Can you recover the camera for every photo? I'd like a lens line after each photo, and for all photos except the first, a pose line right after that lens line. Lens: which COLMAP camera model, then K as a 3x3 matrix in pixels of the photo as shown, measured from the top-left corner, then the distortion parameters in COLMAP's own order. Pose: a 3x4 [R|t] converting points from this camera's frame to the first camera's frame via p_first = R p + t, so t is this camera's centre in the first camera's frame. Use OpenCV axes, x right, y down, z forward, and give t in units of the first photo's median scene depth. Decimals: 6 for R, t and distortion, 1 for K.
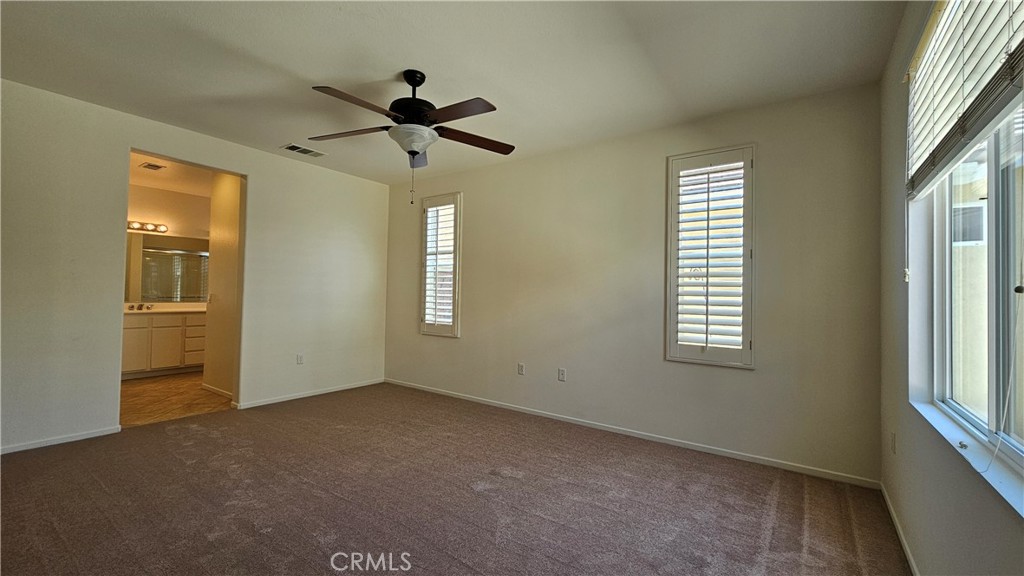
lens RADIAL K [[418.2, 0, 510.7], [0, 418.2, 283.6], [0, 0, 1]] dist [-0.000953, -0.000966]
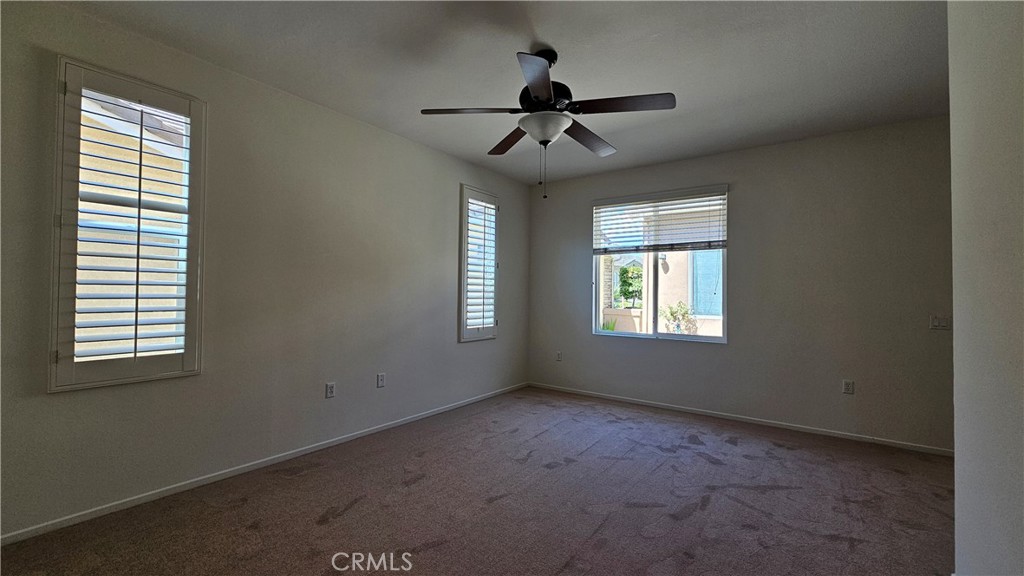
lens RADIAL K [[418.2, 0, 511.1], [0, 418.2, 285.6], [0, 0, 1]] dist [-0.000953, -0.000966]
pose [[0.014345, 0.009938, 0.999848, -0.775704], [-0.024608, 0.999651, -0.009583, 0.014899], [-0.999594, -0.024467, 0.014585, 0.710927]]
